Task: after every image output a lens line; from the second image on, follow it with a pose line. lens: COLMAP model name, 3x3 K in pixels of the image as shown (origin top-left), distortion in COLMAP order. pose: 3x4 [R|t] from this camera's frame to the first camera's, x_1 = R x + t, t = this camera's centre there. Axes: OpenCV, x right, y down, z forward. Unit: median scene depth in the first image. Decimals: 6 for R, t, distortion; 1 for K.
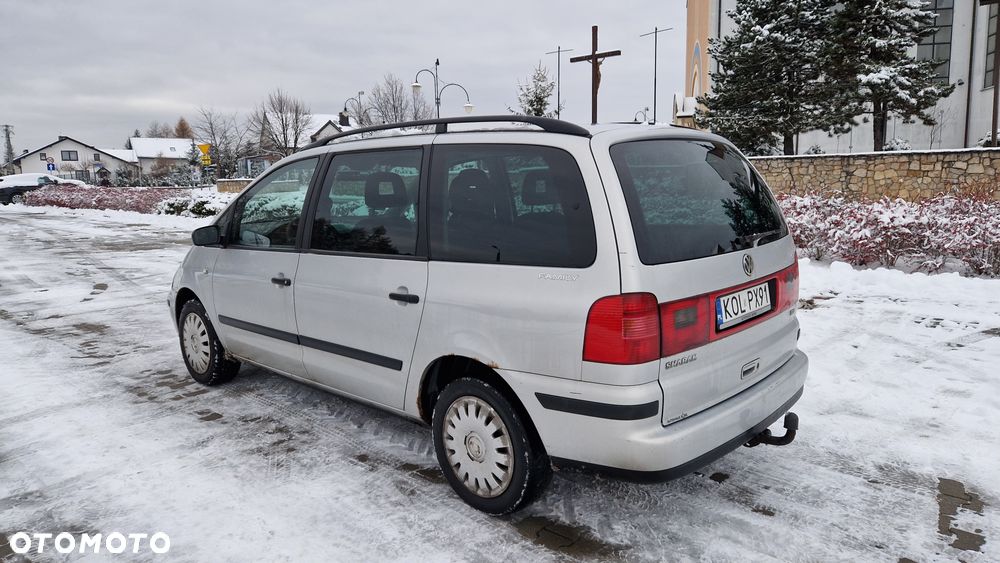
lens RADIAL K [[664.4, 0, 513.5], [0, 664.4, 283.3], [0, 0, 1]] dist [0.080611, -0.072780]
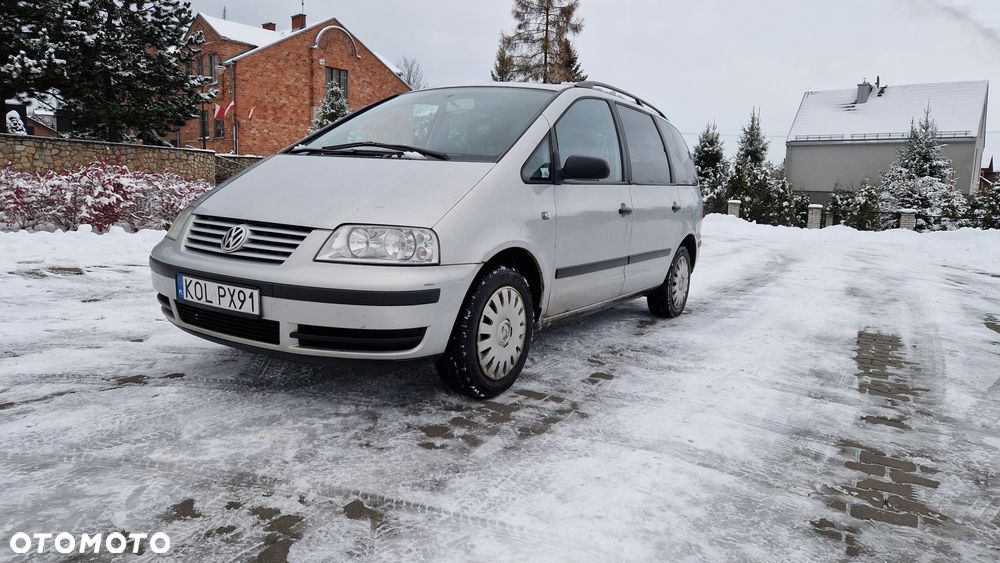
lens RADIAL K [[662.0, 0, 506.3], [0, 662.0, 281.3], [0, 0, 1]] dist [0.082280, -0.073837]
pose [[-0.205835, -0.116902, 0.971579, -1.537344], [0.109195, 0.983895, 0.141518, -0.072534], [-0.972475, 0.135221, -0.189755, 1.564418]]
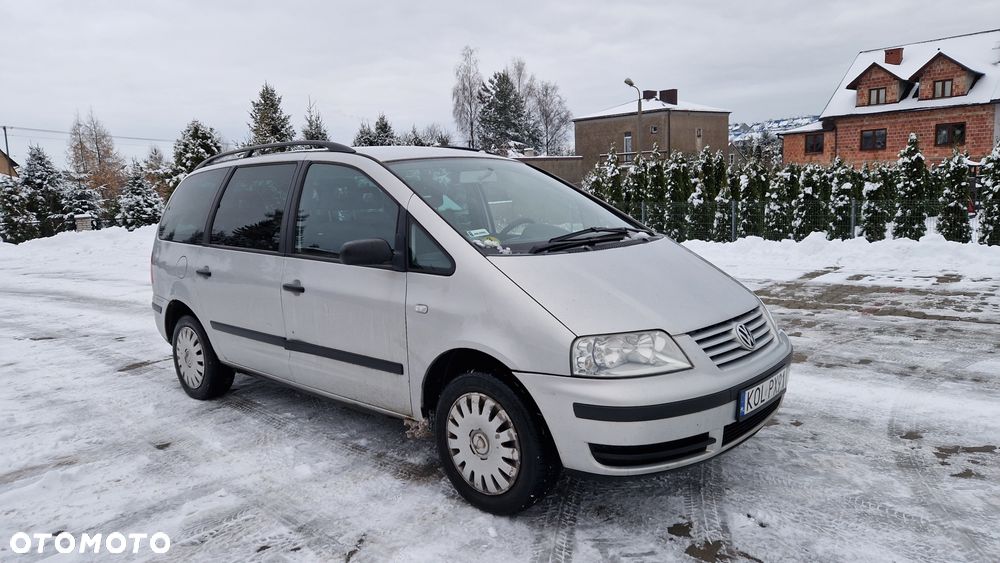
lens RADIAL K [[666.1, 0, 499.4], [0, 666.1, 276.8], [0, 0, 1]] dist [0.077667, -0.070088]
pose [[-0.997624, 0.068536, -0.007011, -0.352106], [0.063633, 0.955662, 0.287510, -0.383132], [0.026405, 0.286381, -0.957752, 2.516326]]
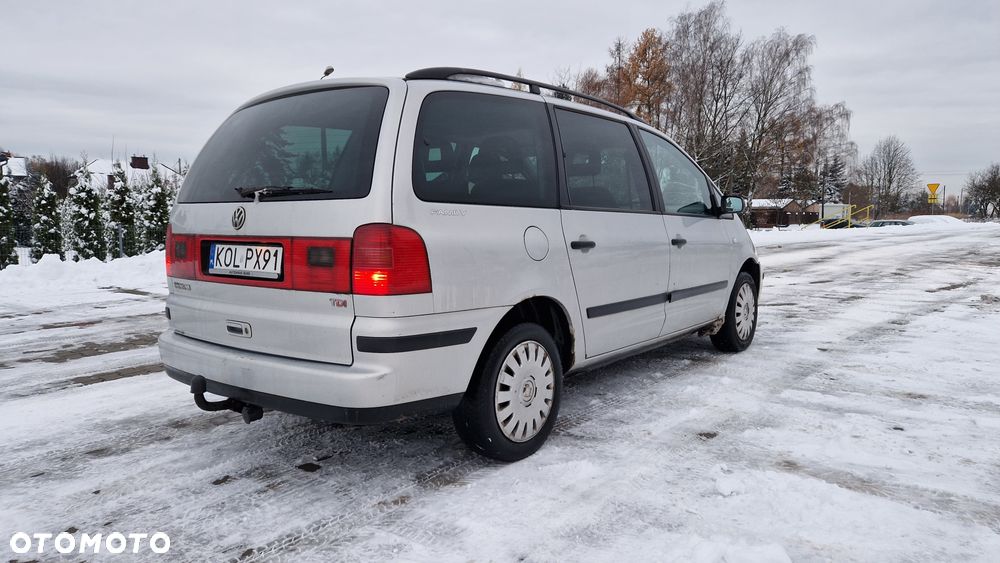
lens RADIAL K [[664.4, 0, 513.5], [0, 664.4, 283.3], [0, 0, 1]] dist [0.080611, -0.072780]
pose [[0.101490, 0.127604, -0.986619, 1.117974], [-0.161239, 0.980737, 0.110257, -0.087864], [0.981683, 0.147892, 0.120110, 1.062320]]
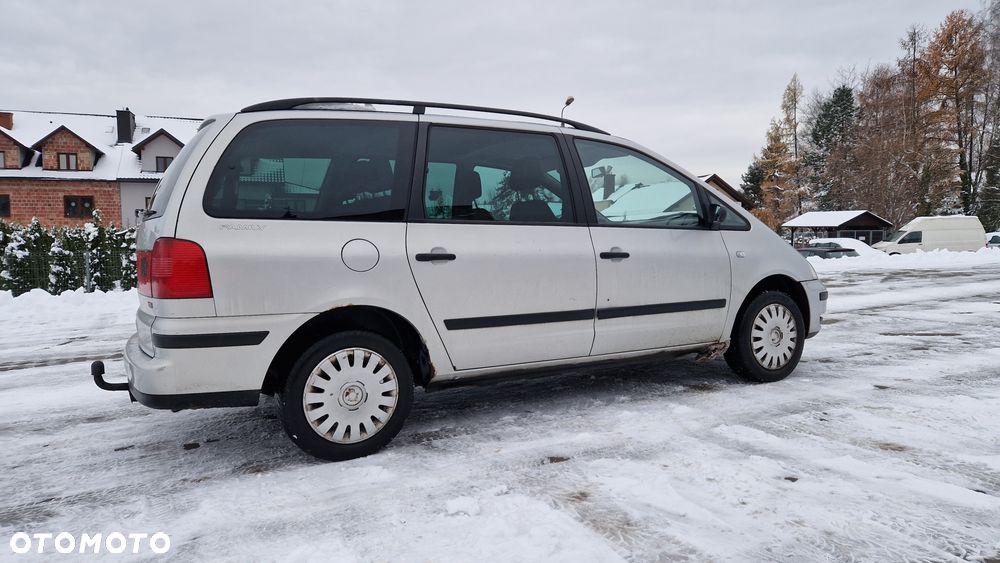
lens RADIAL K [[667.8, 0, 521.2], [0, 667.8, 277.1], [0, 0, 1]] dist [0.082397, -0.075283]
pose [[-0.295668, 0.087215, -0.951301, 1.077168], [-0.126725, 0.983442, 0.129548, -0.164645], [0.946848, 0.158856, -0.279720, 1.648063]]
